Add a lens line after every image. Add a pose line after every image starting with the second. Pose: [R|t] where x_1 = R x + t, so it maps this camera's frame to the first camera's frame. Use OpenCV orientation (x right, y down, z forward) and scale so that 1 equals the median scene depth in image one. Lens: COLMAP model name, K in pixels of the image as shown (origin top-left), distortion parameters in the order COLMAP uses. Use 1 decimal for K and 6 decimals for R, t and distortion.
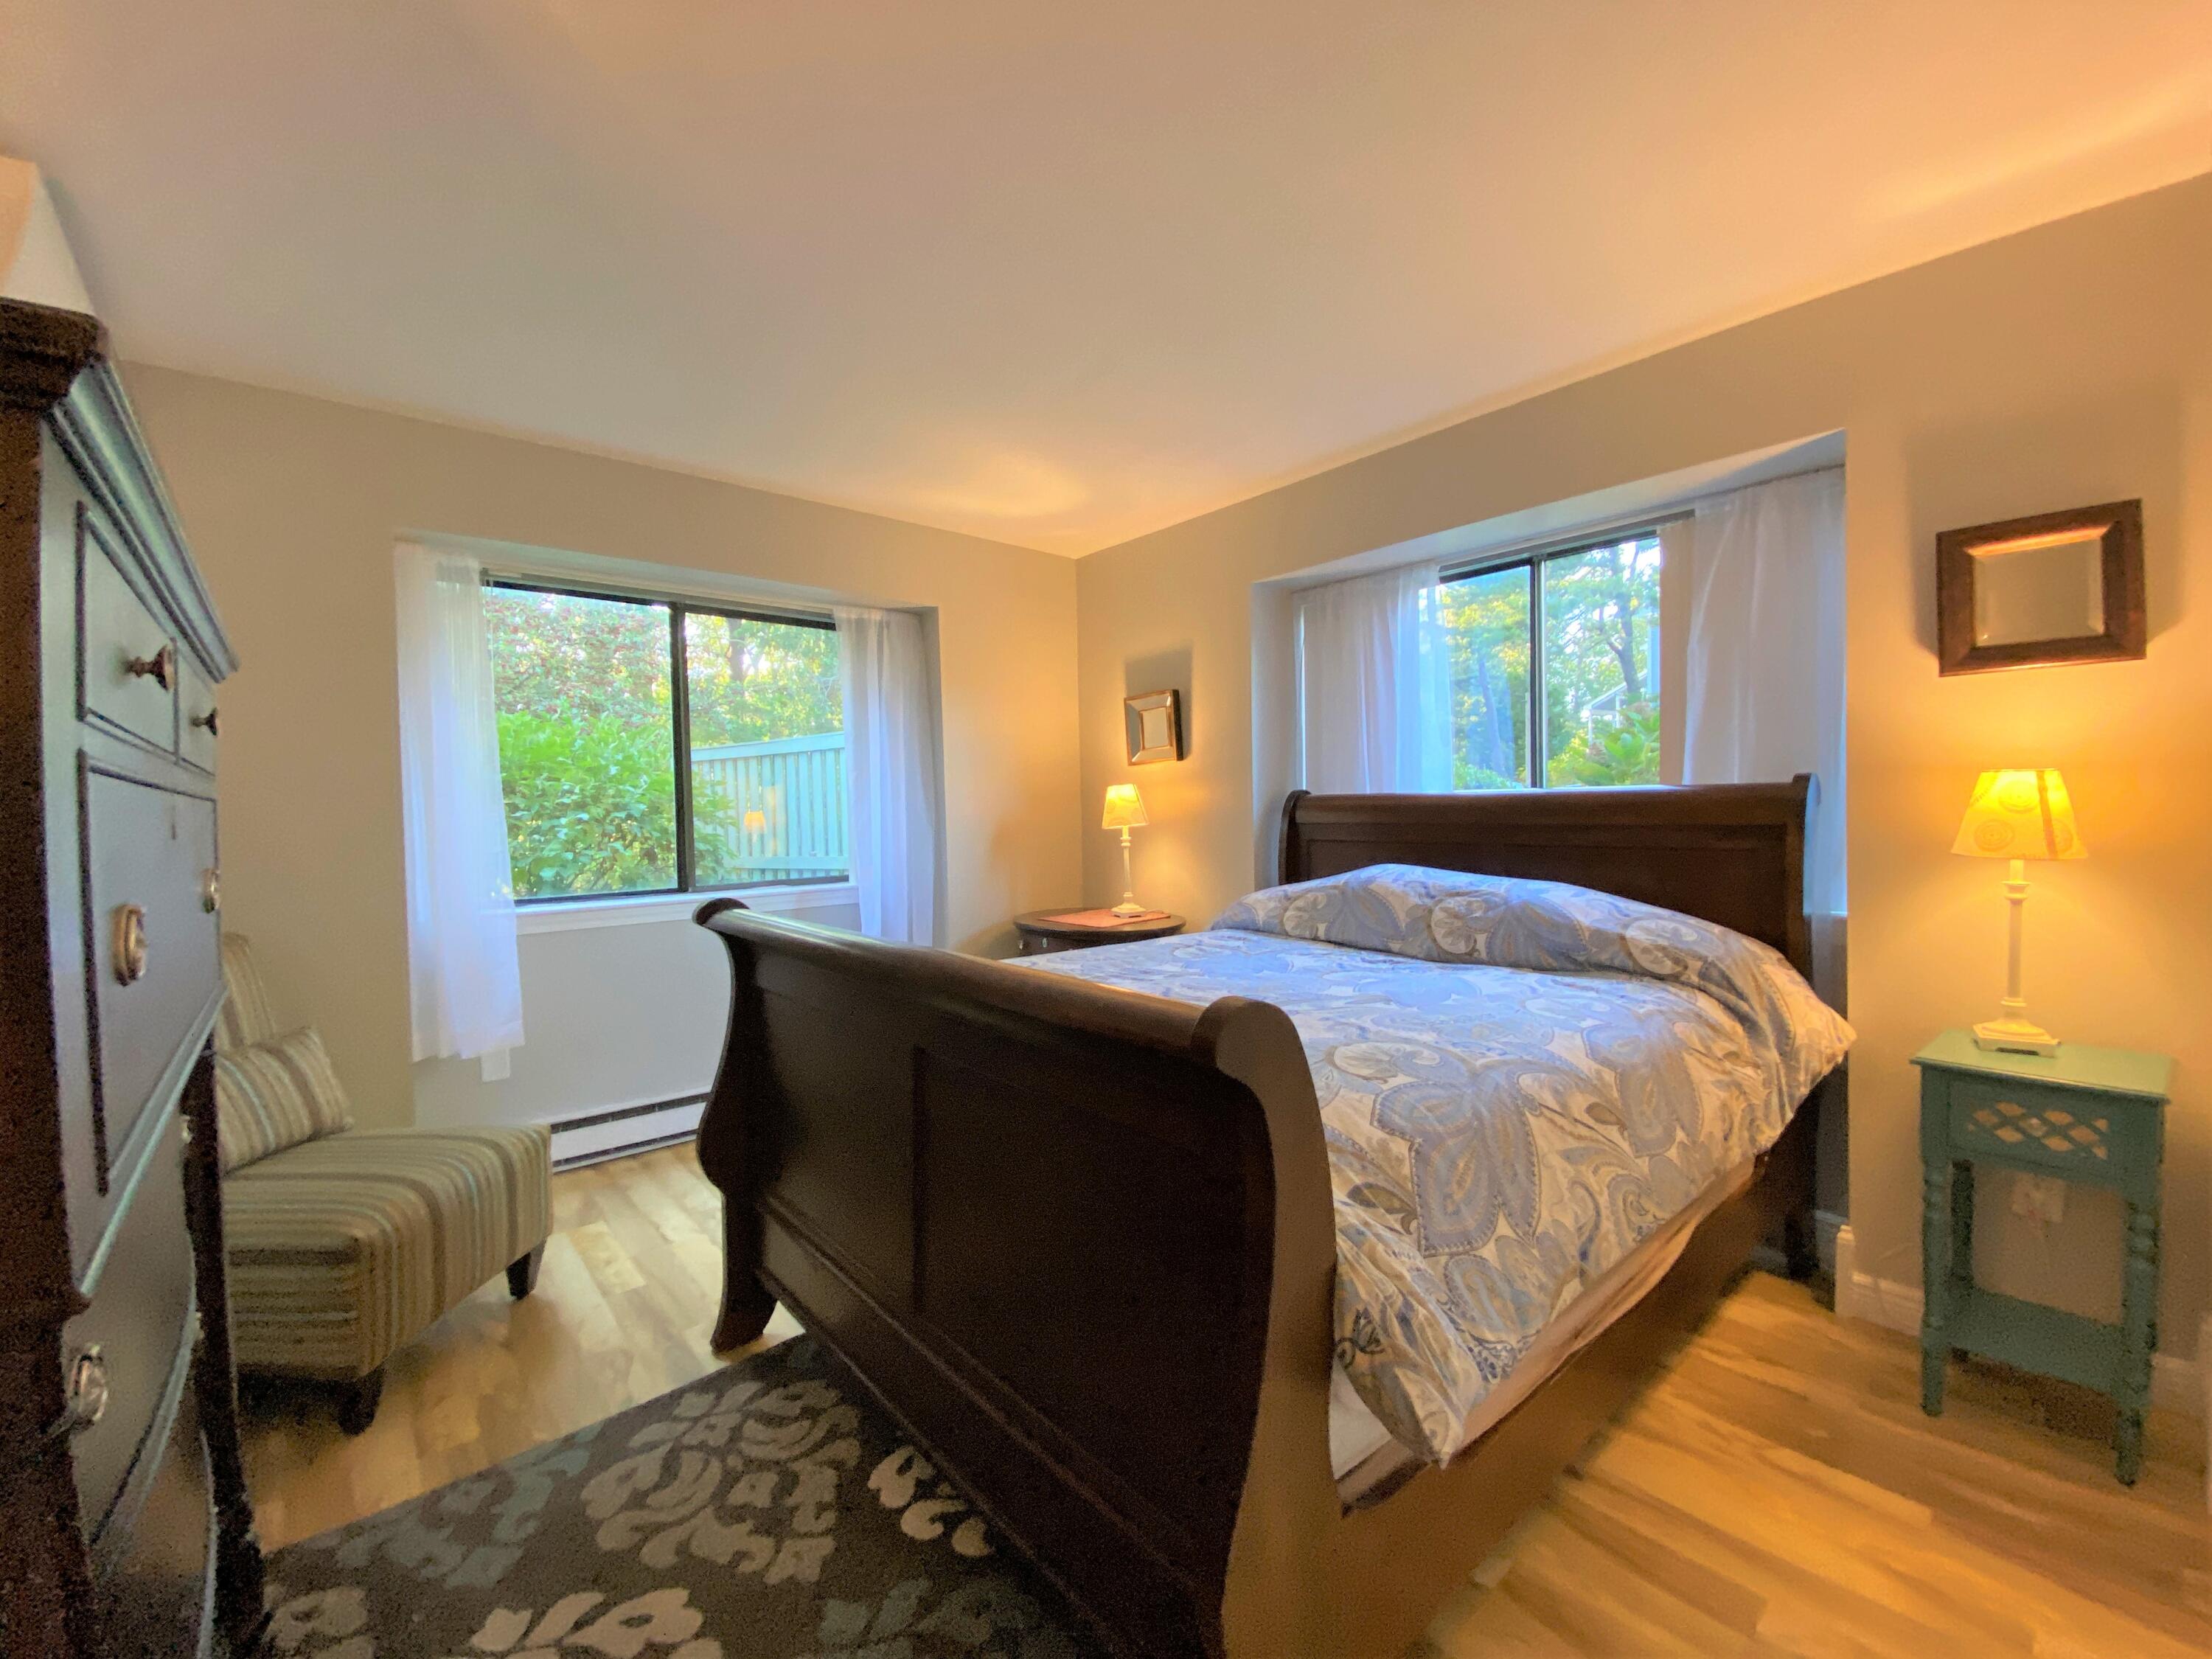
lens RADIAL K [[929.0, 0, 1108.2], [0, 929.0, 819.0], [0, 0, 1]] dist [0.033038, -0.025078]
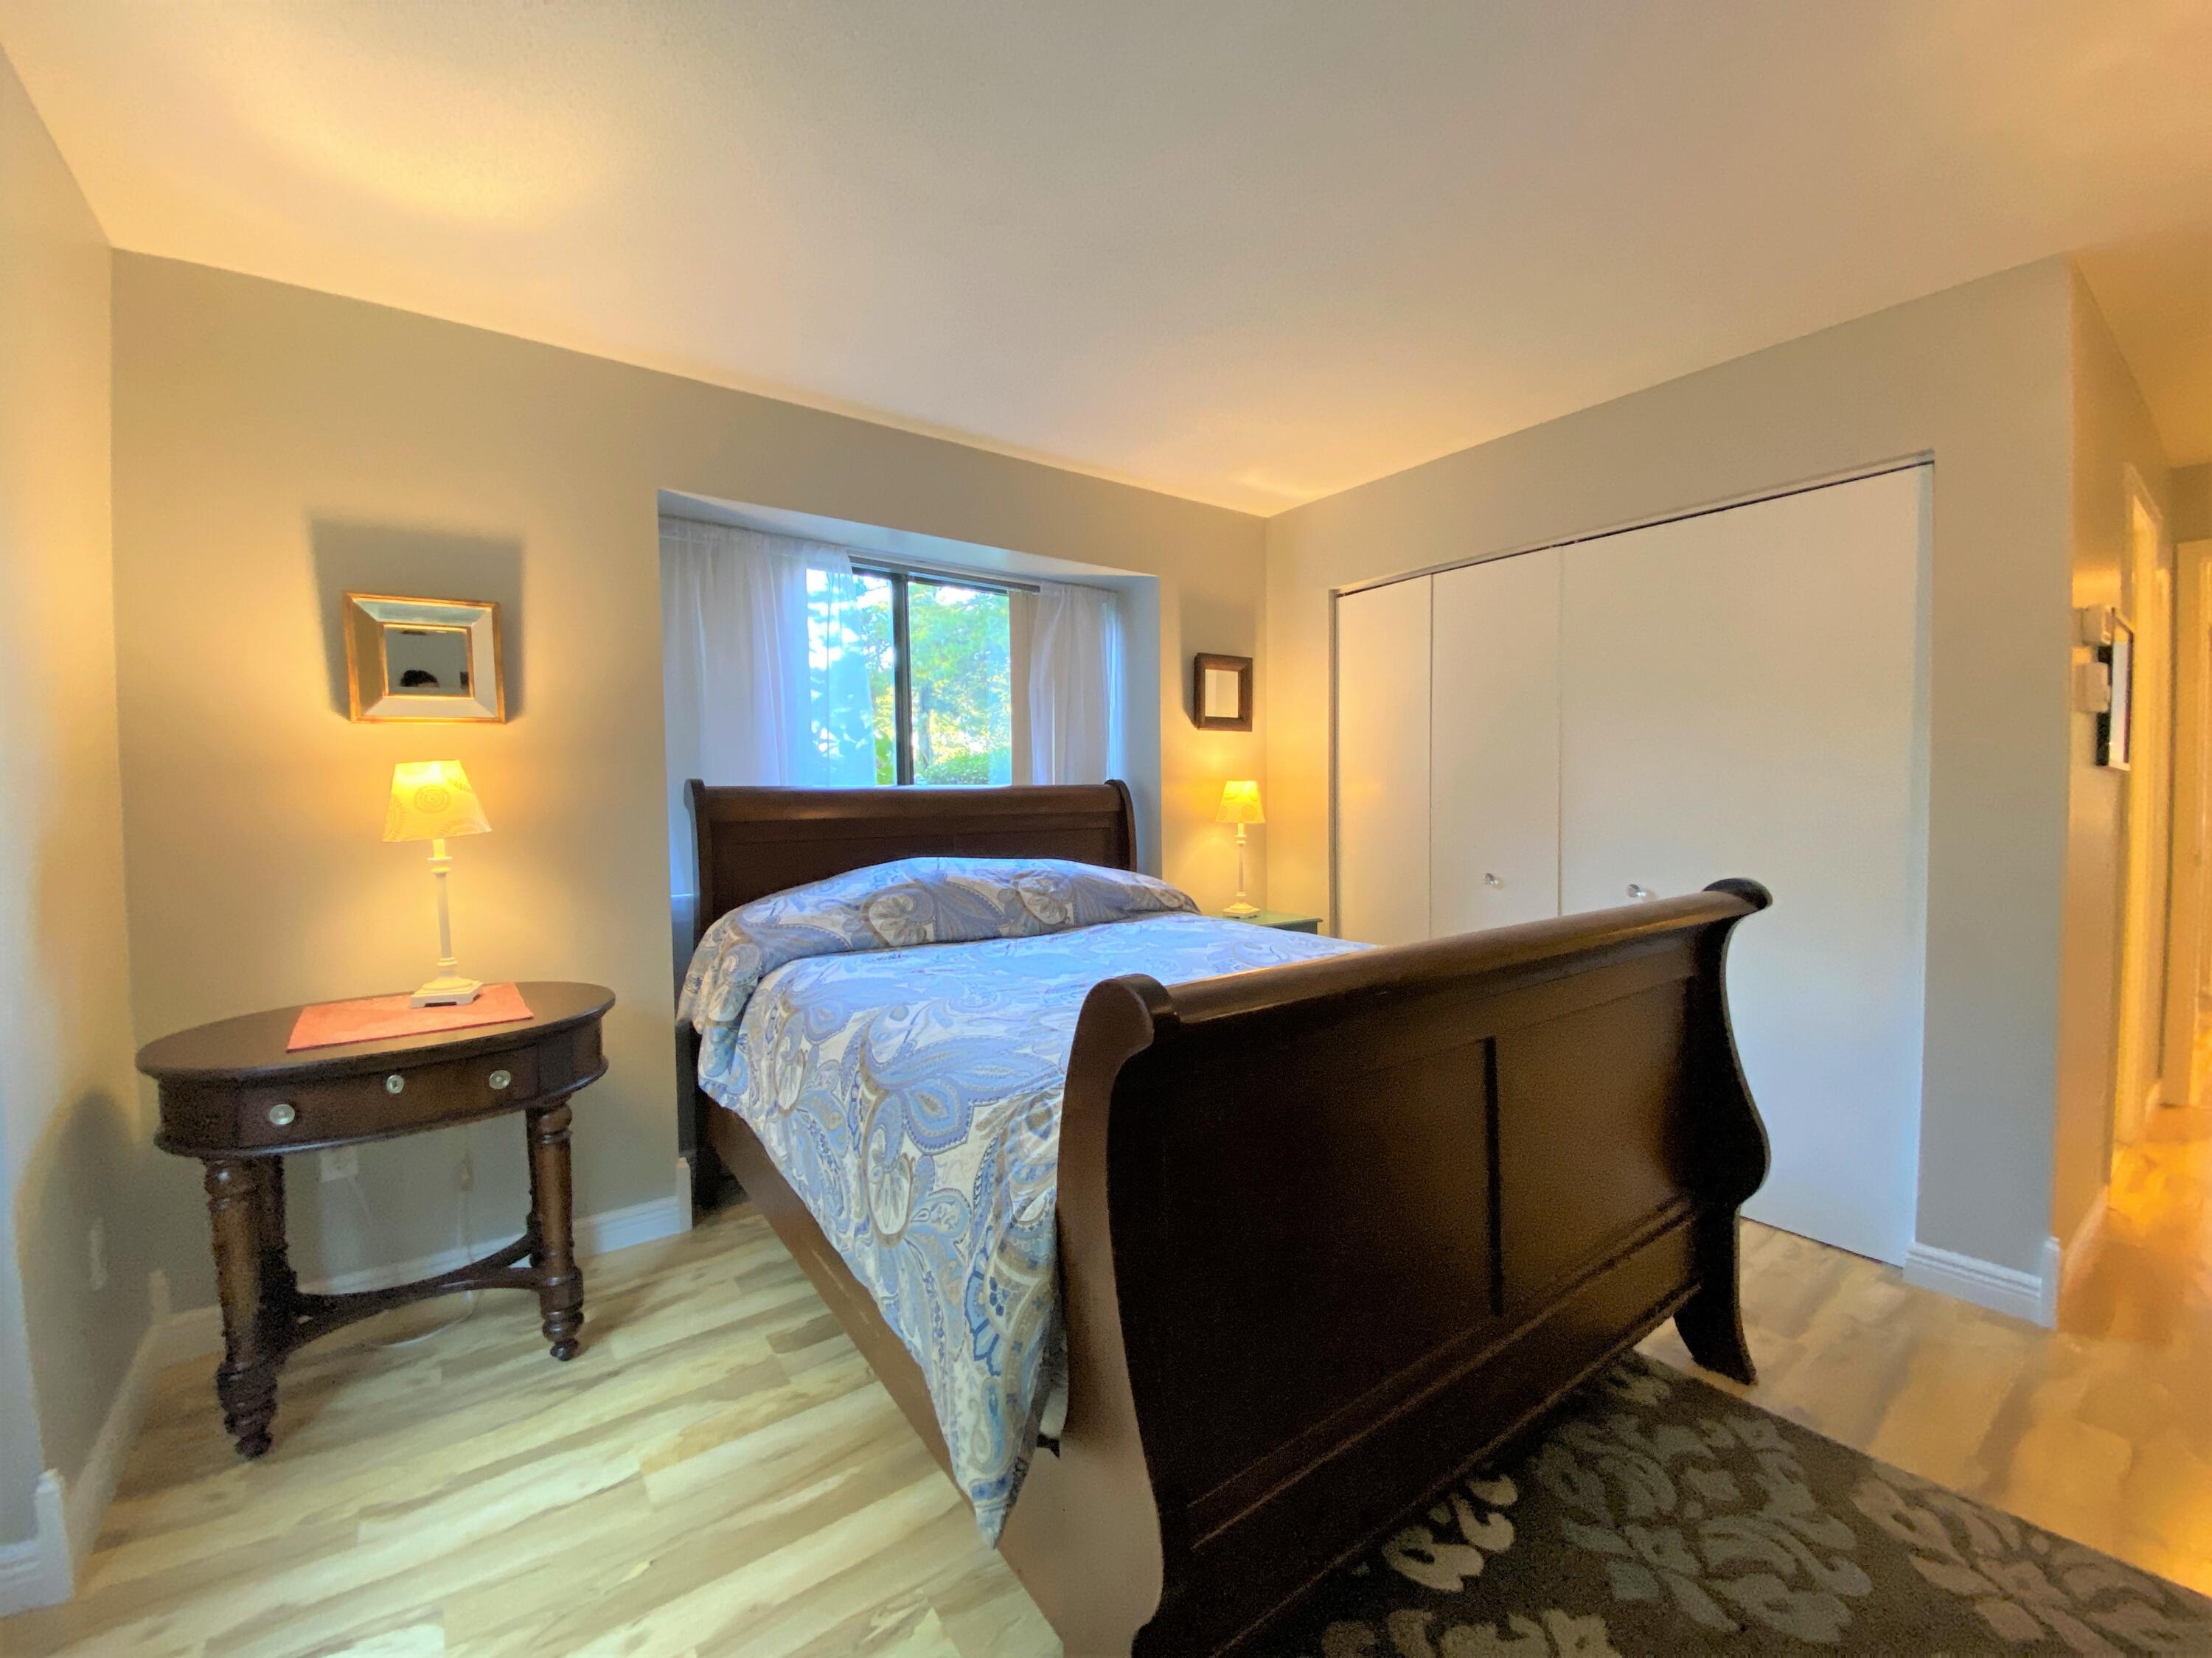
lens RADIAL K [[912.3, 0, 1100.5], [0, 912.3, 824.4], [0, 0, 1]] dist [0.041766, -0.030225]
pose [[0.062236, -0.021399, 0.997832, -0.935502], [0.024706, 0.999497, 0.019893, -0.001844], [-0.997756, 0.023414, 0.062733, 1.076028]]
